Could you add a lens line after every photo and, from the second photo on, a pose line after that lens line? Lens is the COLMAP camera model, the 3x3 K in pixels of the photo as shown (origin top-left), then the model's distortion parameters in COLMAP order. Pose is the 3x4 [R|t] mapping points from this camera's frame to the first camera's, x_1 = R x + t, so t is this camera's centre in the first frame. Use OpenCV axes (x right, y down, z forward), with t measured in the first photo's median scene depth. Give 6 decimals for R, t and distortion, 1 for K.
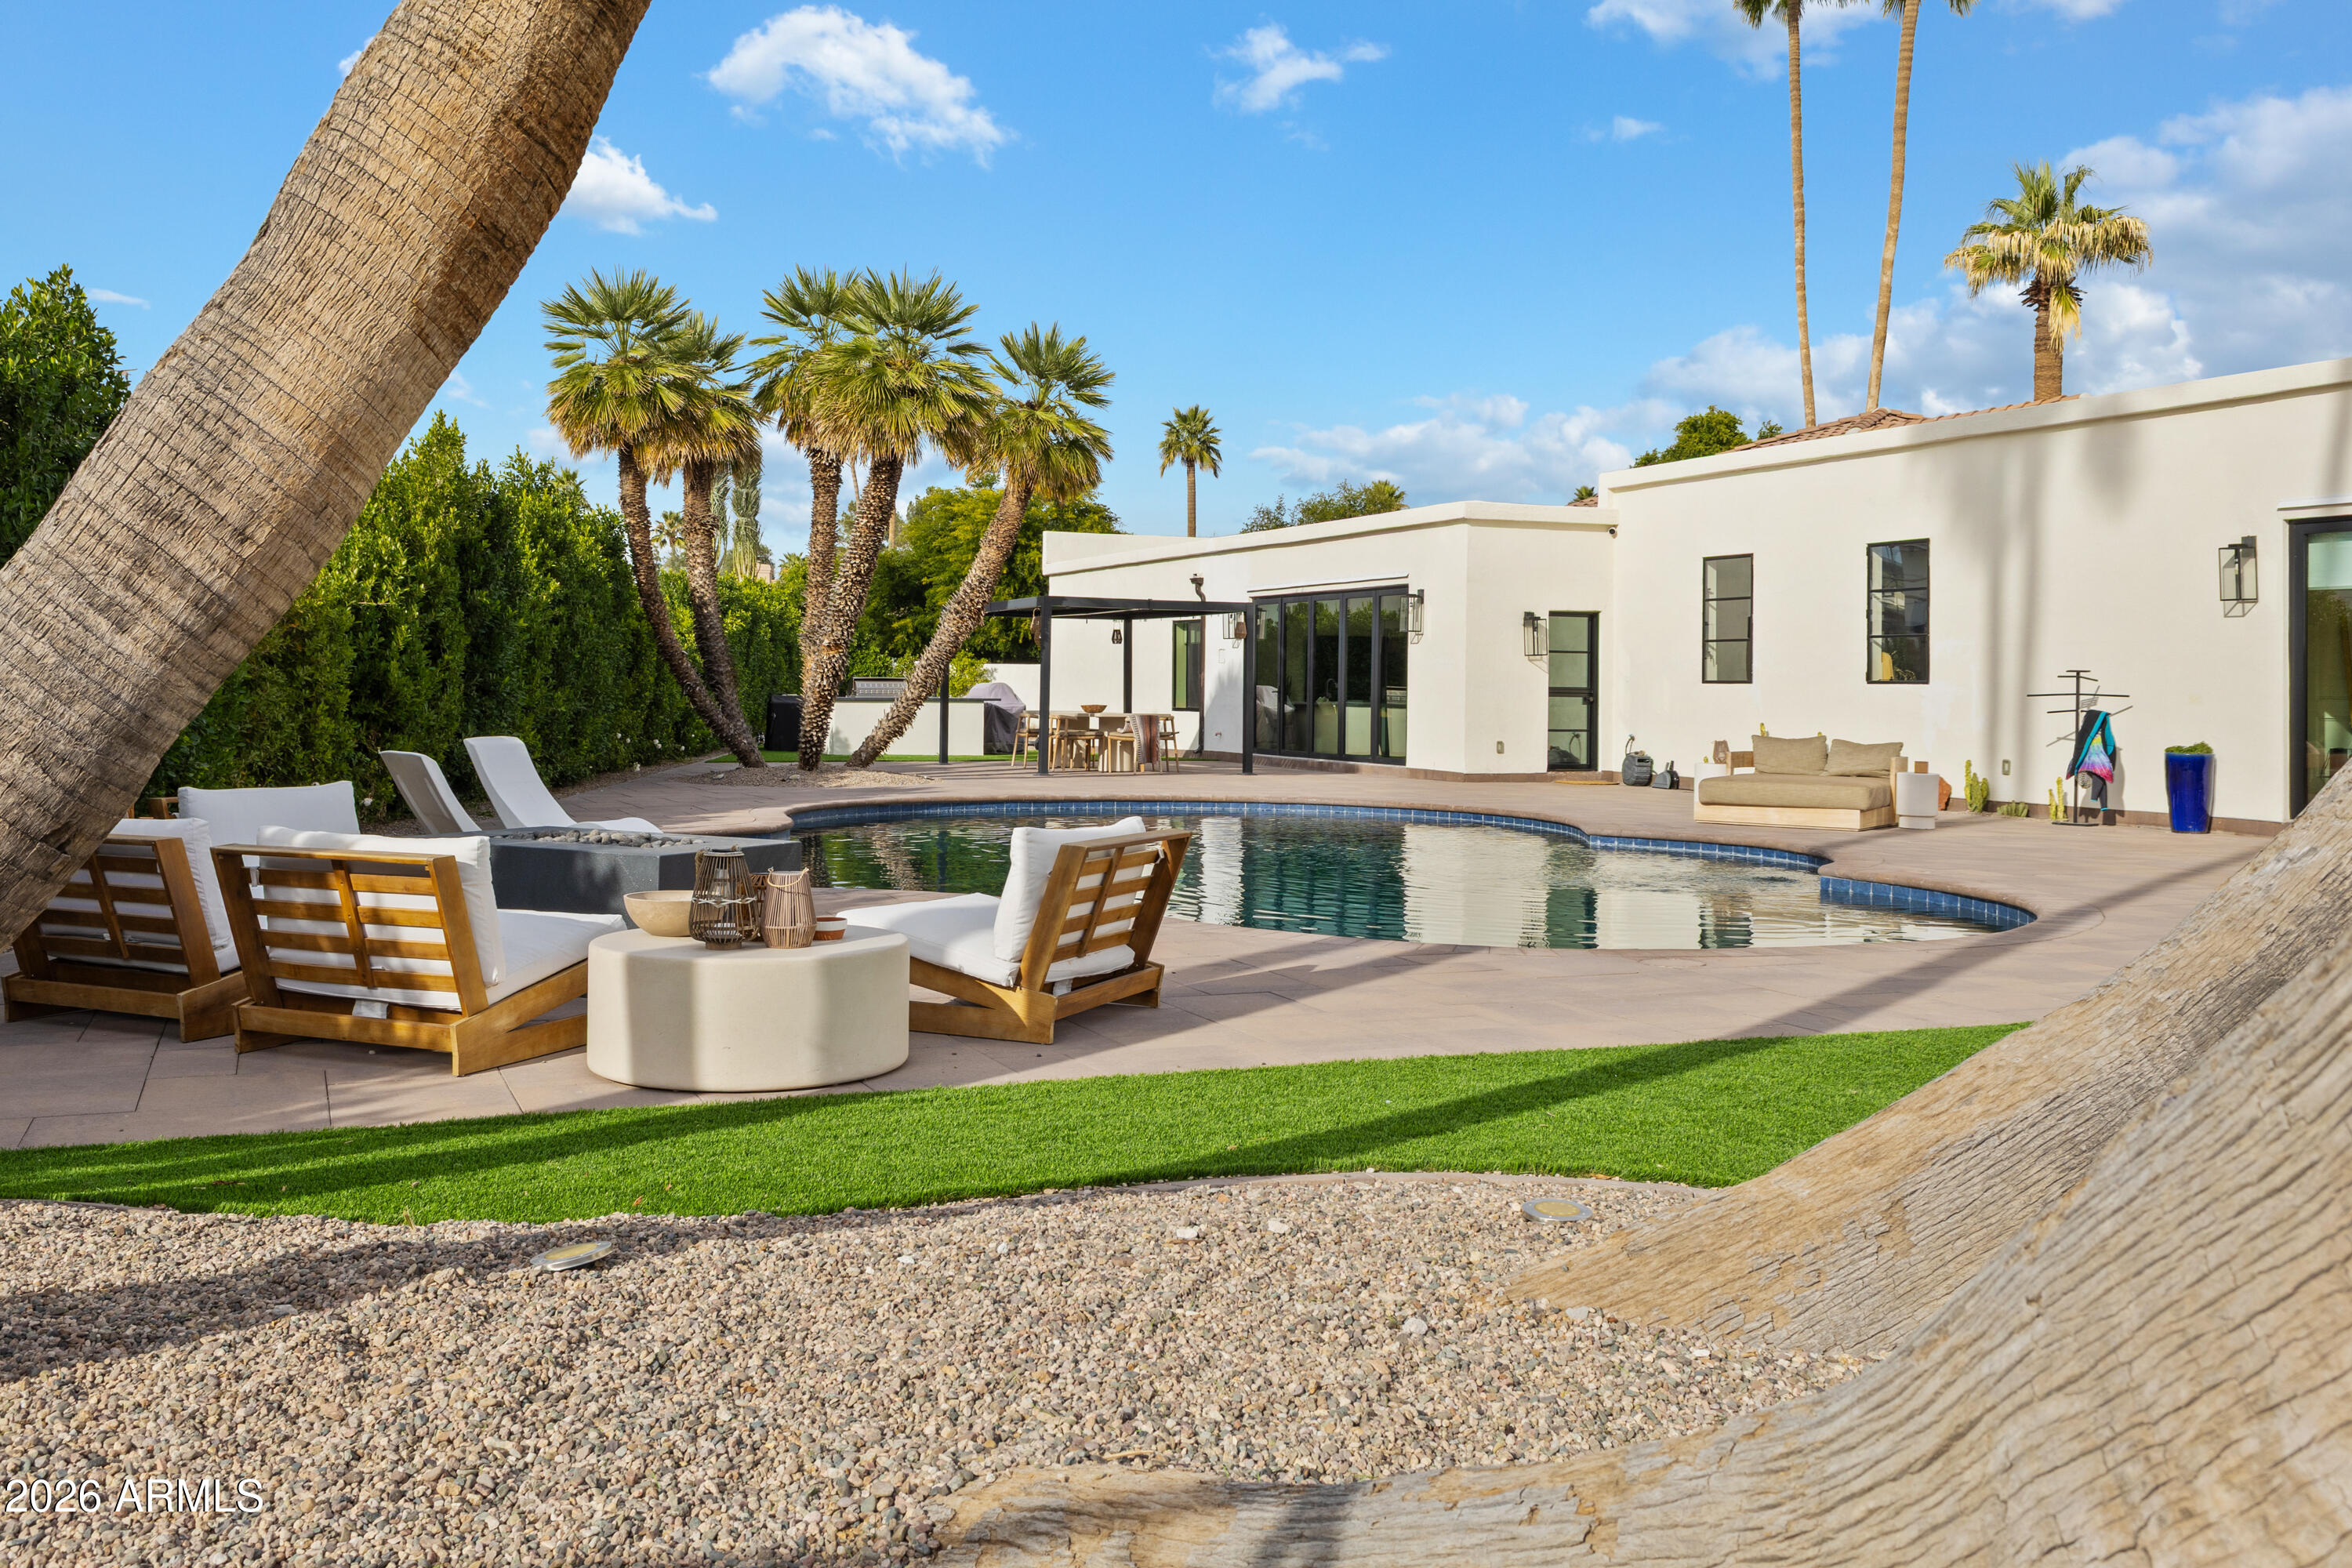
lens RADIAL K [[2092.4, 0, 1177.3], [0, 2092.4, 776.0], [0, 0, 1]] dist [0.023194, -0.002071]
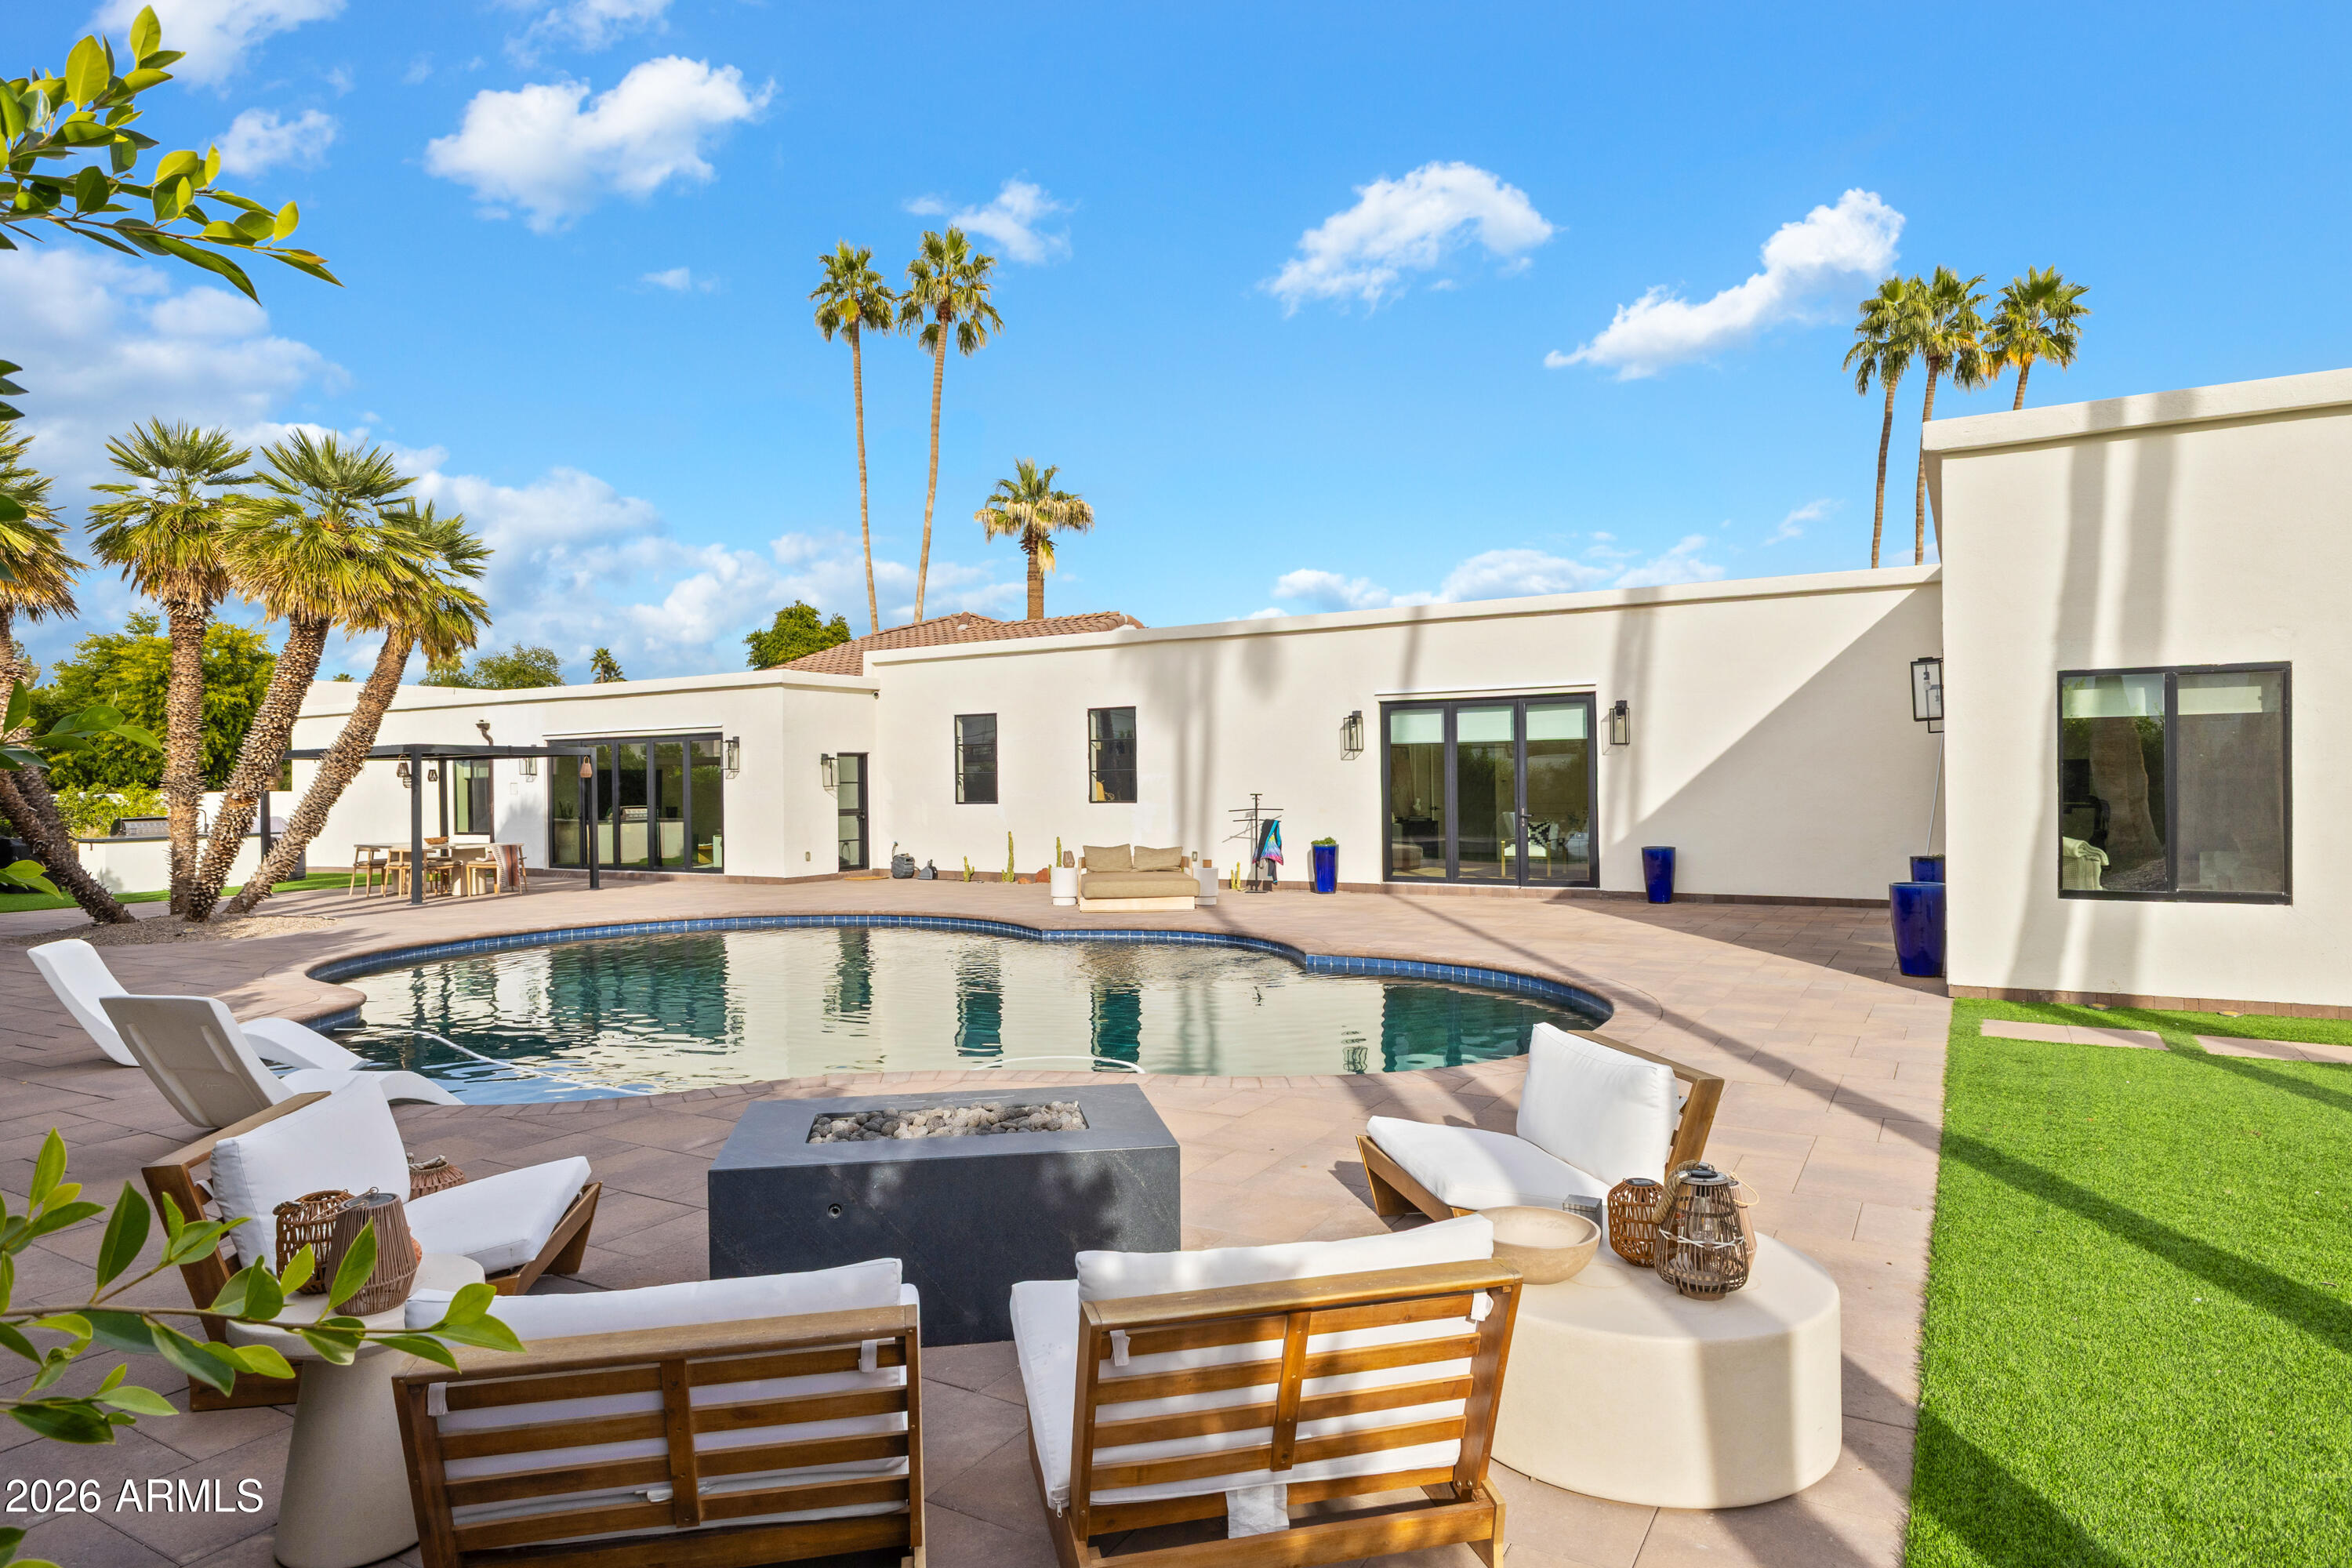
lens RADIAL K [[1351.3, 0, 1169.0], [0, 1351.3, 841.1], [0, 0, 1]] dist [0.003794, 0.001047]
pose [[0.793633, -0.050121, 0.606329, -0.180536], [0.047813, 0.998657, 0.019969, -0.029541], [-0.606515, 0.013143, 0.794963, 0.184428]]
